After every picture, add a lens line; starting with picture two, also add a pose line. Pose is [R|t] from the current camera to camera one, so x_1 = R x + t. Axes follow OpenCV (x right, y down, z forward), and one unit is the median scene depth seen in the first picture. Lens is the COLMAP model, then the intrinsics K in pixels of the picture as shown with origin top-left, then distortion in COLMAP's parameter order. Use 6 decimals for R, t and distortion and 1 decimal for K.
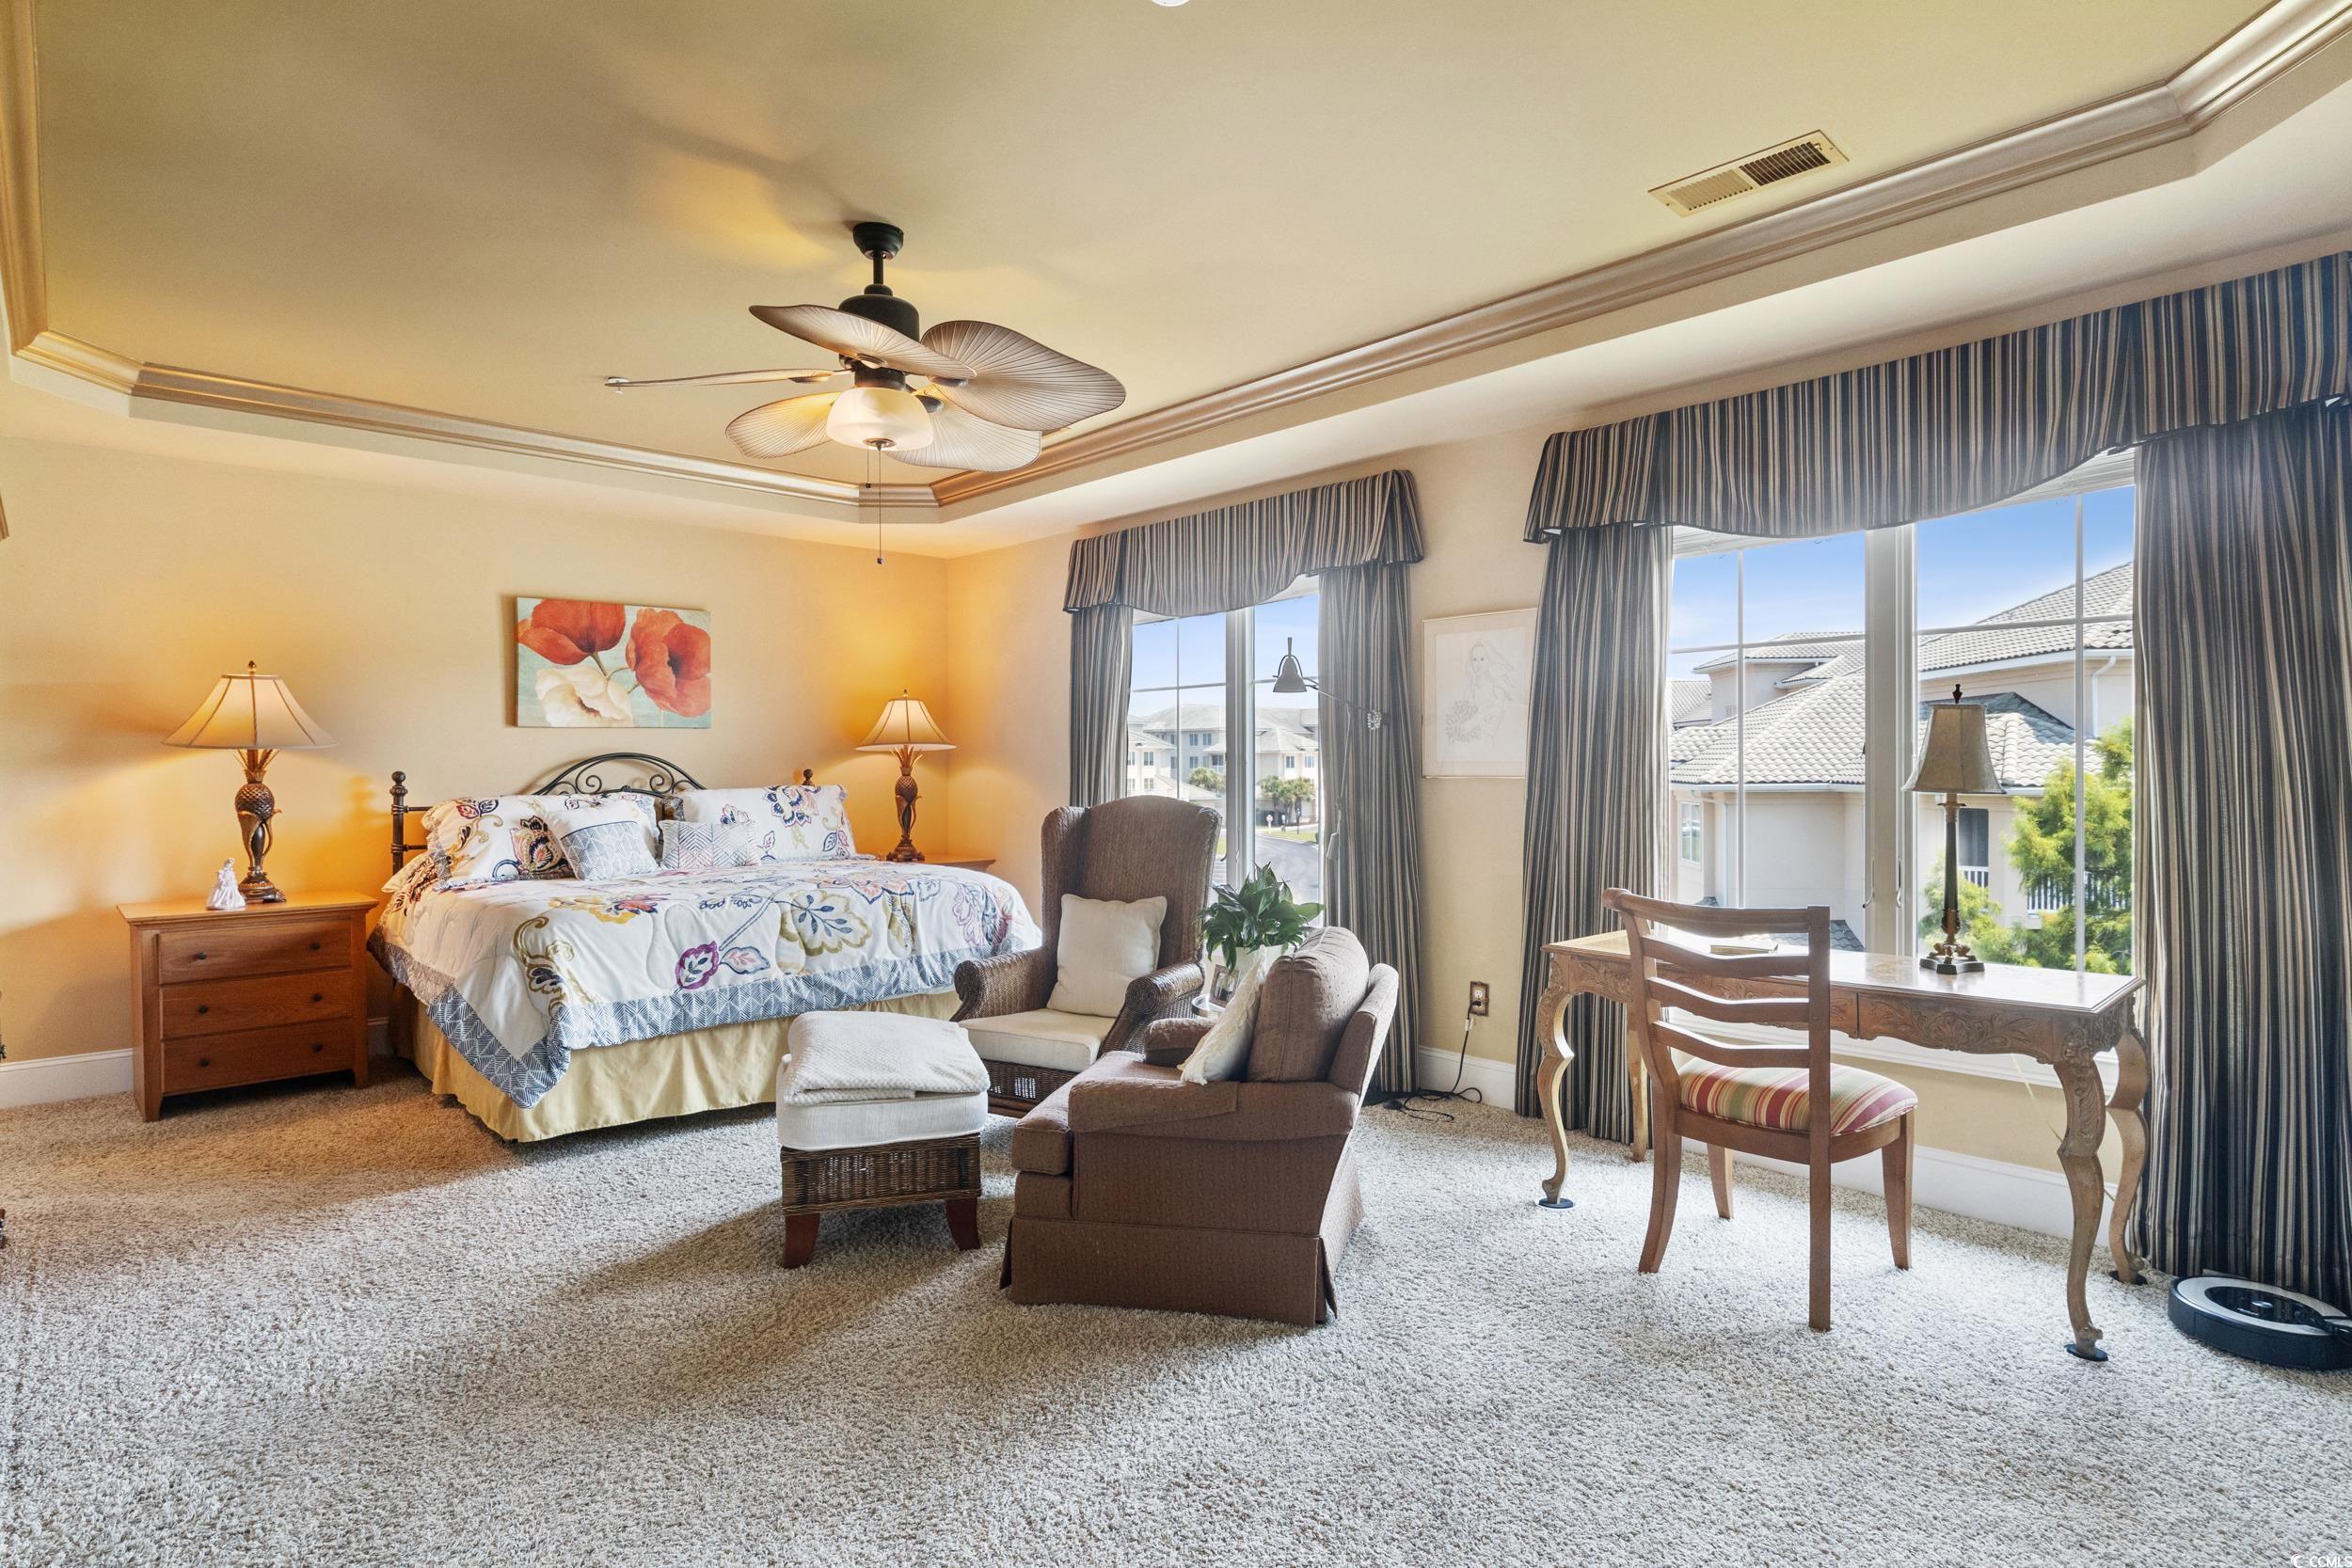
lens RADIAL K [[1187.9, 0, 1183.2], [0, 1187.9, 768.3], [0, 0, 1]] dist [-0.005247, -0.002040]
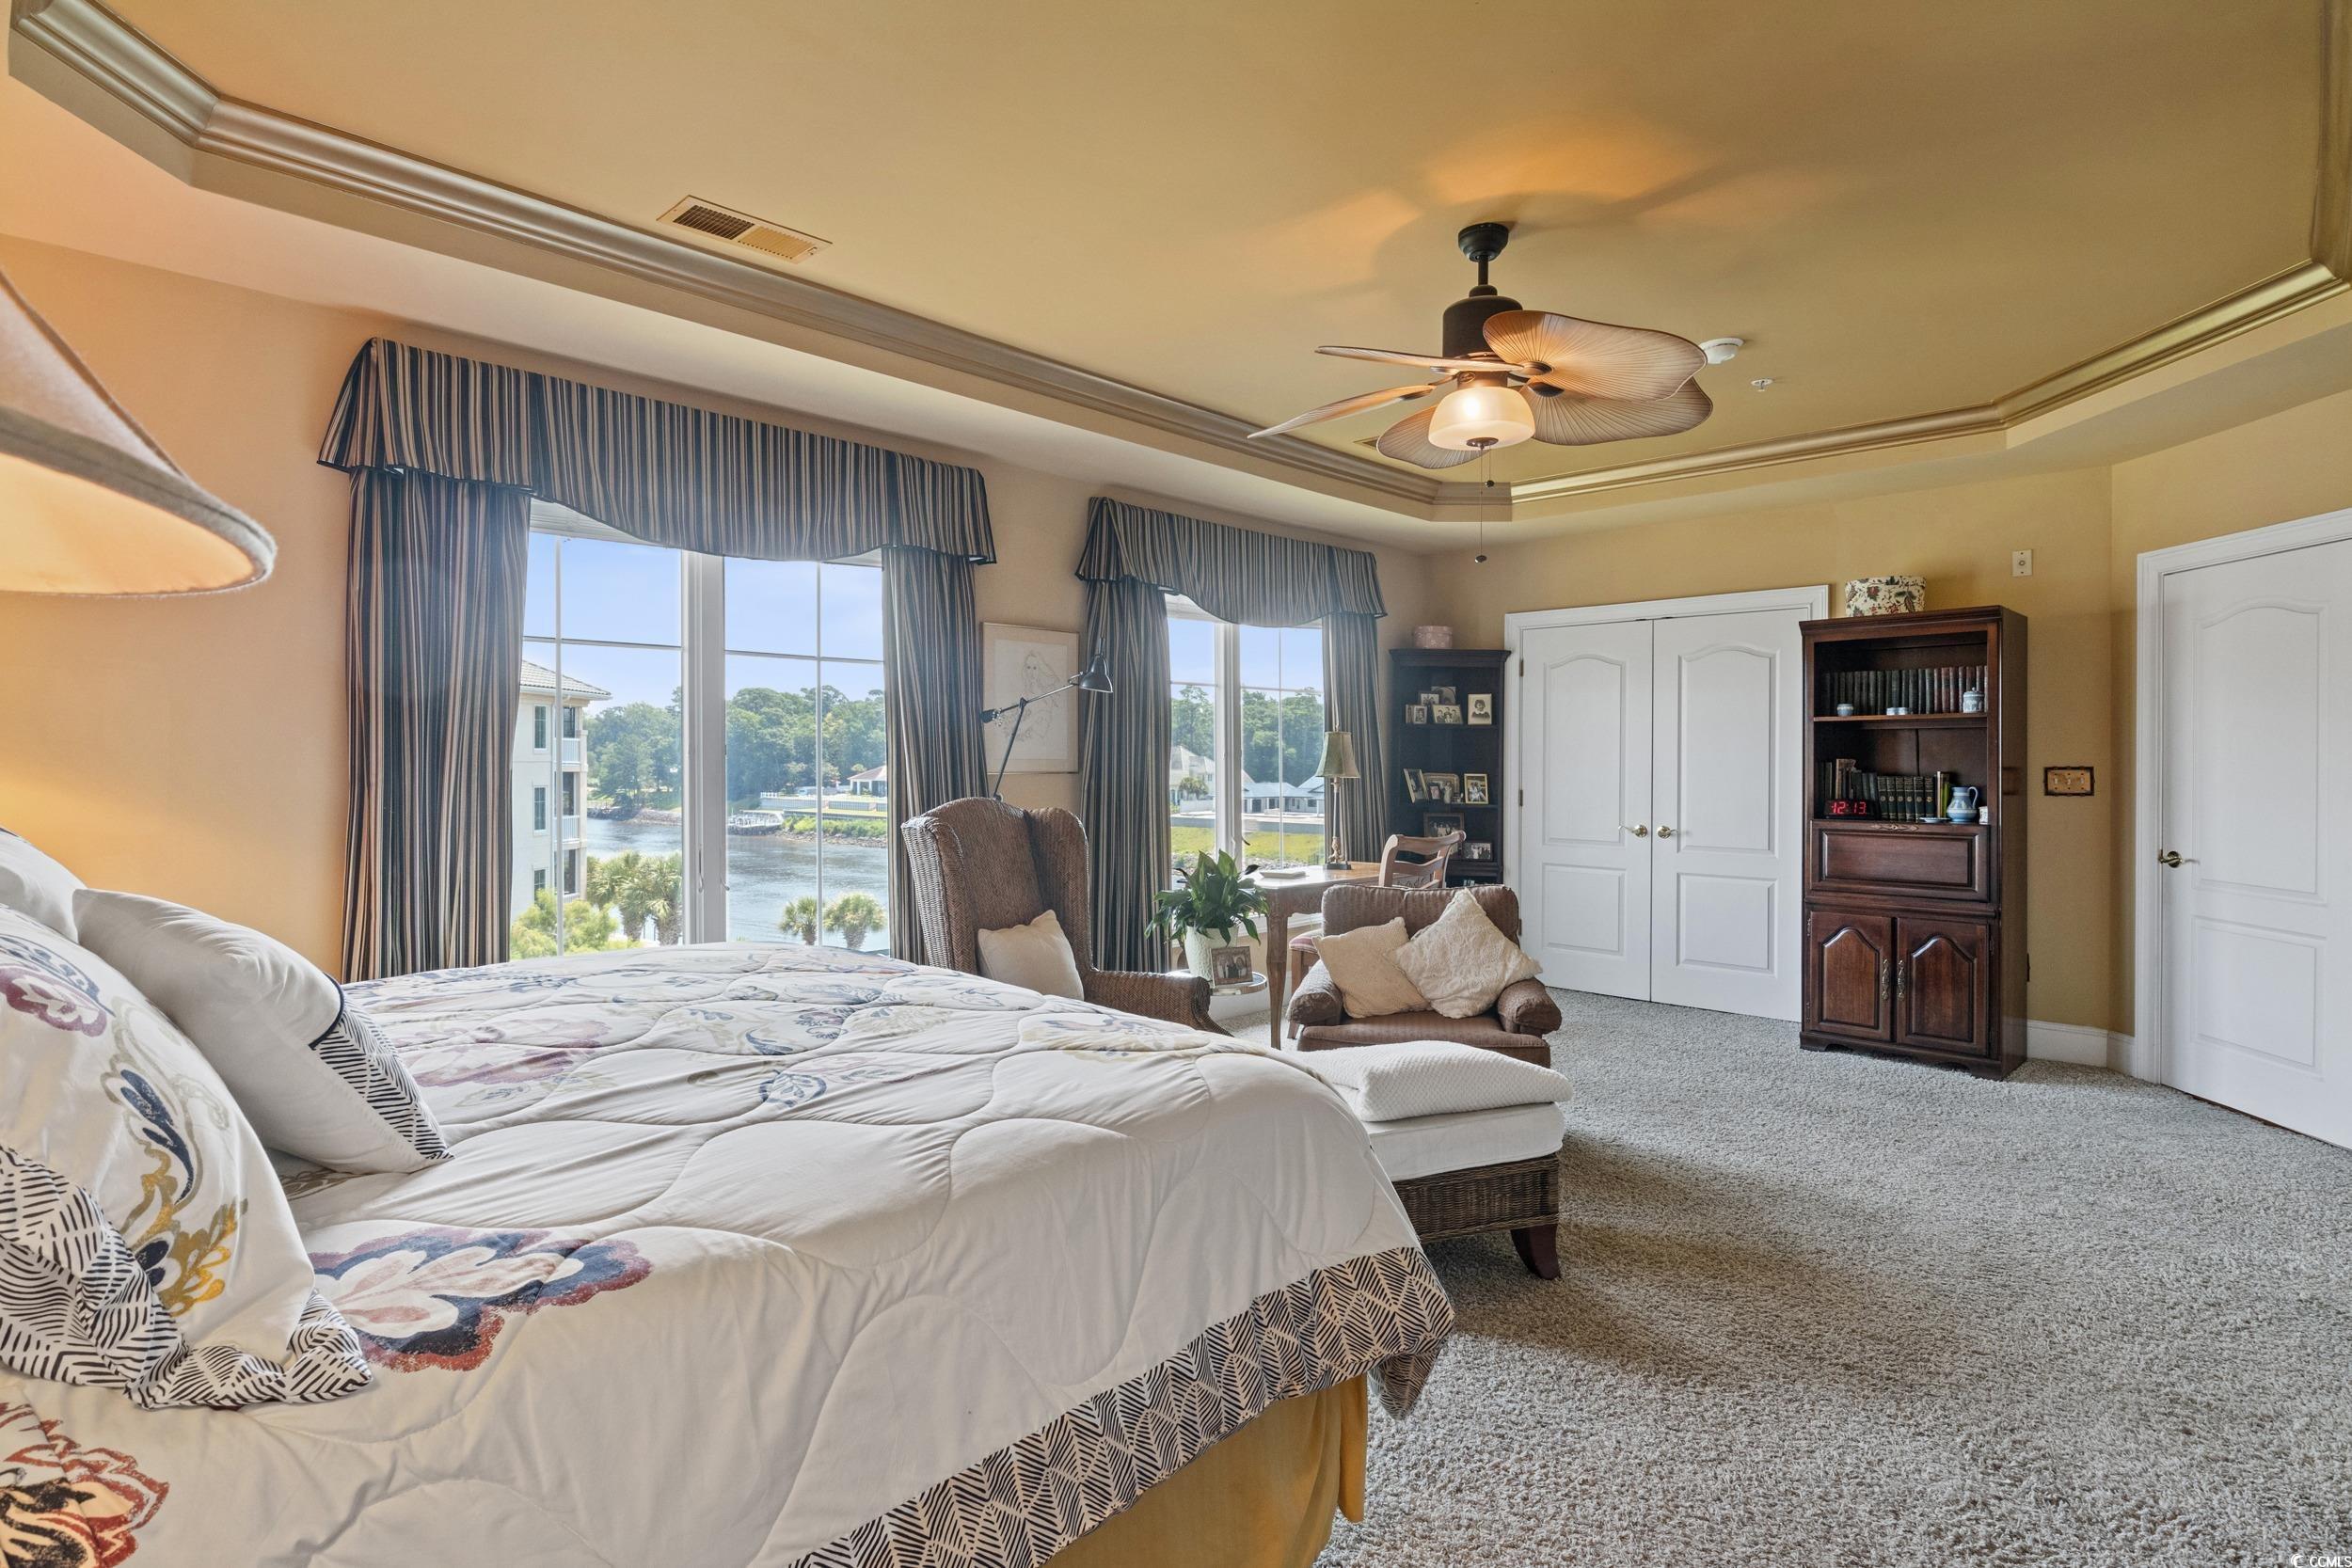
lens RADIAL K [[1227.6, 0, 1183.4], [0, 1227.6, 759.4], [0, 0, 1]] dist [-0.007493, -0.003441]
pose [[-0.076558, 0.004074, 0.997057, -0.886300], [0.009635, 0.999948, -0.003346, -0.001255], [-0.997019, 0.009350, -0.076593, 0.930356]]
